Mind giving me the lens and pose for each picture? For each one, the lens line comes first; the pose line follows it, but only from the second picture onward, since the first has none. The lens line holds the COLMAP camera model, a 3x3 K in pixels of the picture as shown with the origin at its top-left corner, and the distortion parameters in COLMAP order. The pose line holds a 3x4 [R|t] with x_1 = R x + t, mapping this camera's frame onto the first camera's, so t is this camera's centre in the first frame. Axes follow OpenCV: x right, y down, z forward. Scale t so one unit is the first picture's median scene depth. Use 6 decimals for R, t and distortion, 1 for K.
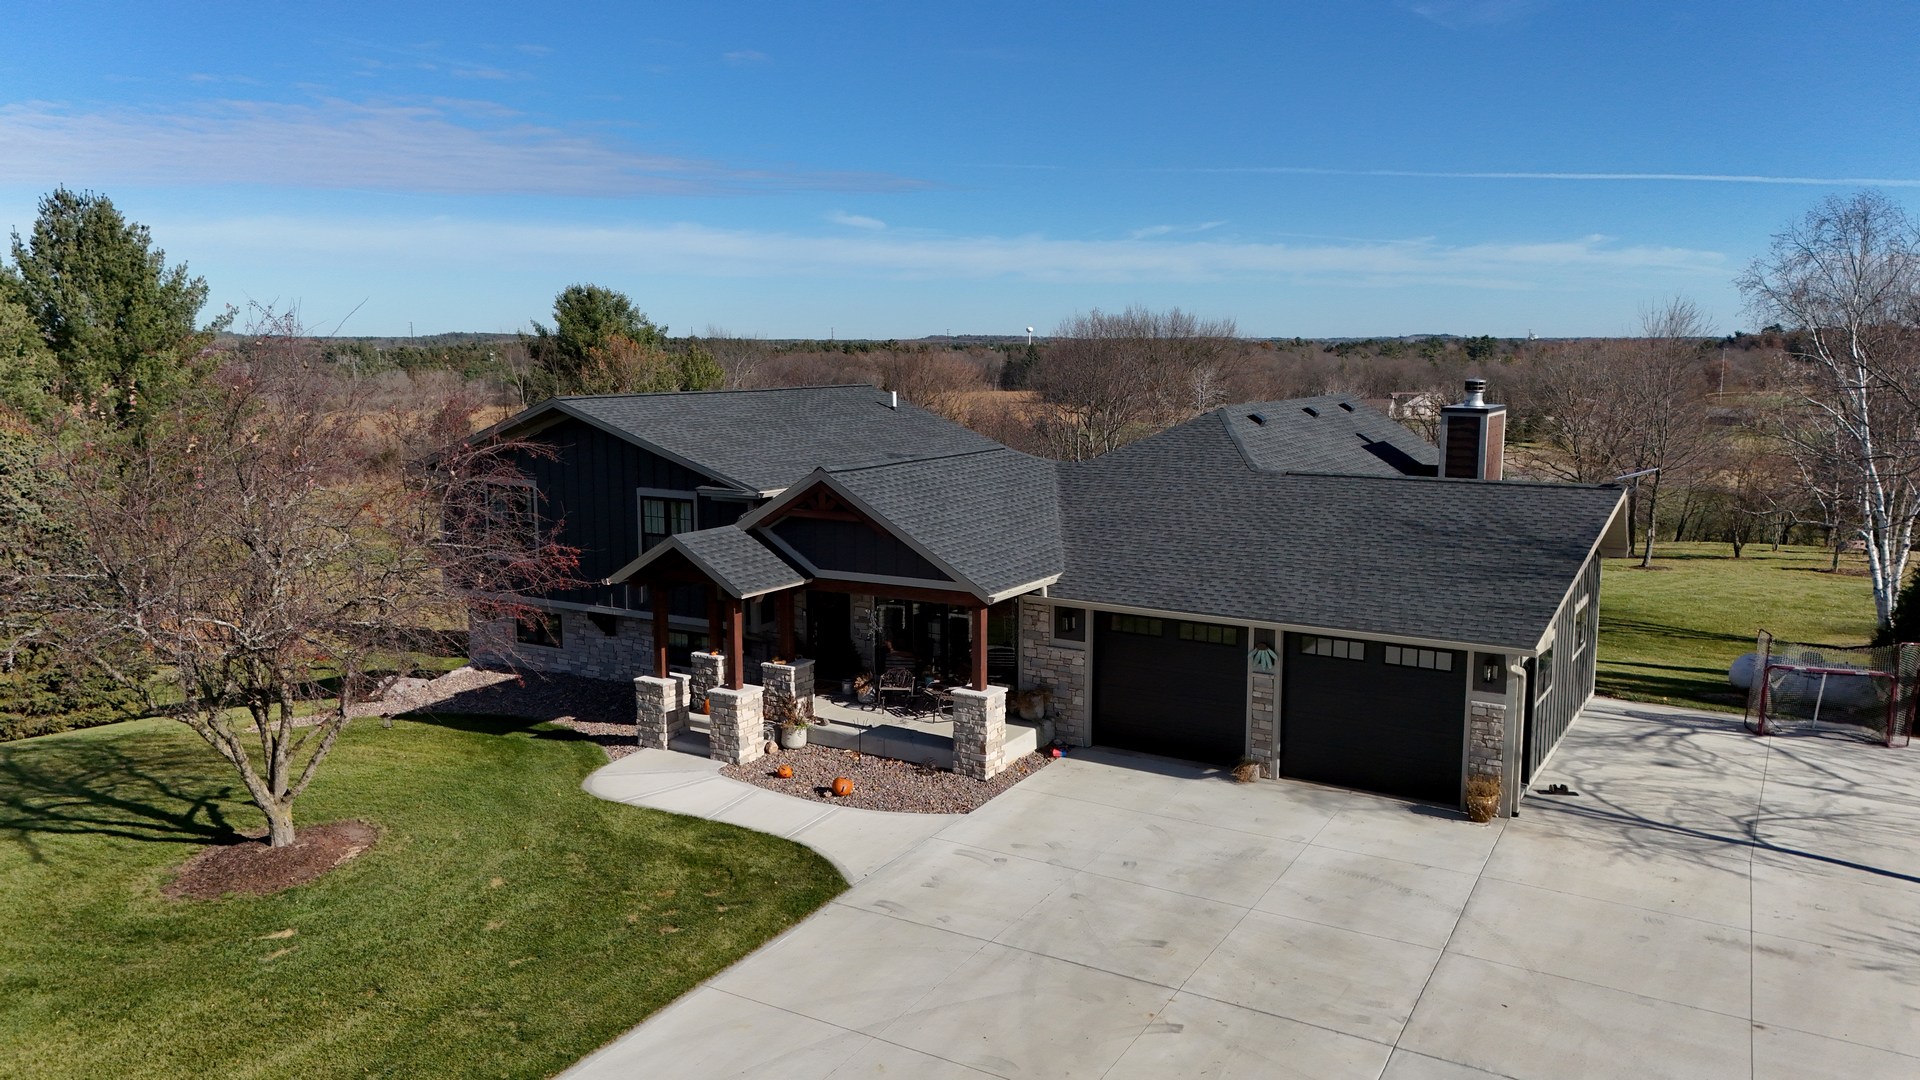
lens RADIAL K [[1404.5, 0, 955.0], [0, 1404.5, 545.9], [0, 0, 1]] dist [0.014080, -0.004210]
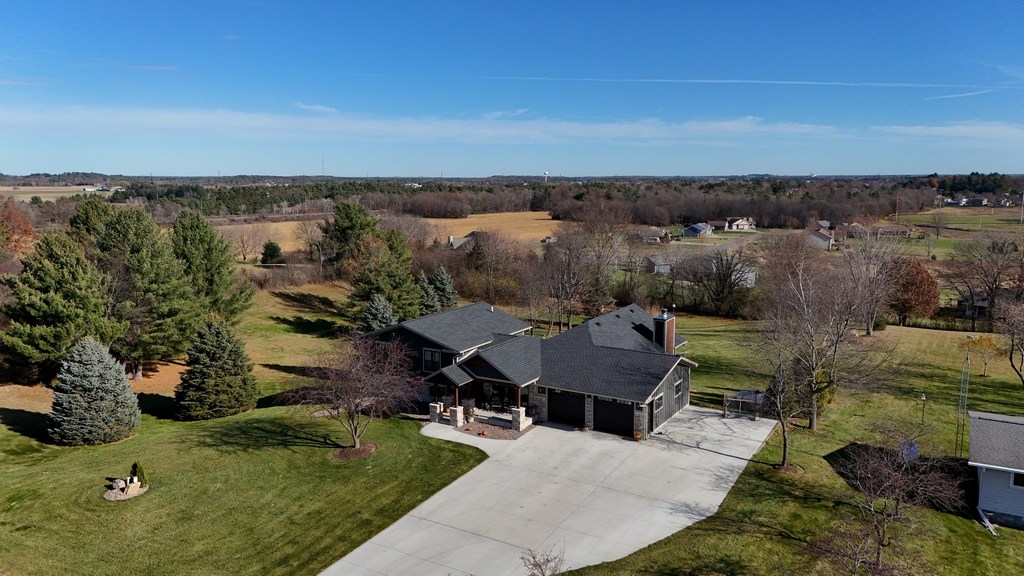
lens RADIAL K [[749.1, 0, 513.7], [0, 749.1, 286.7], [0, 0, 1]] dist [0.014080, -0.004210]
pose [[0.999954, -0.000951, 0.009510, -0.015555], [0.000946, 0.999999, 0.000516, -0.238872], [-0.009510, -0.000507, 0.999955, -1.102806]]
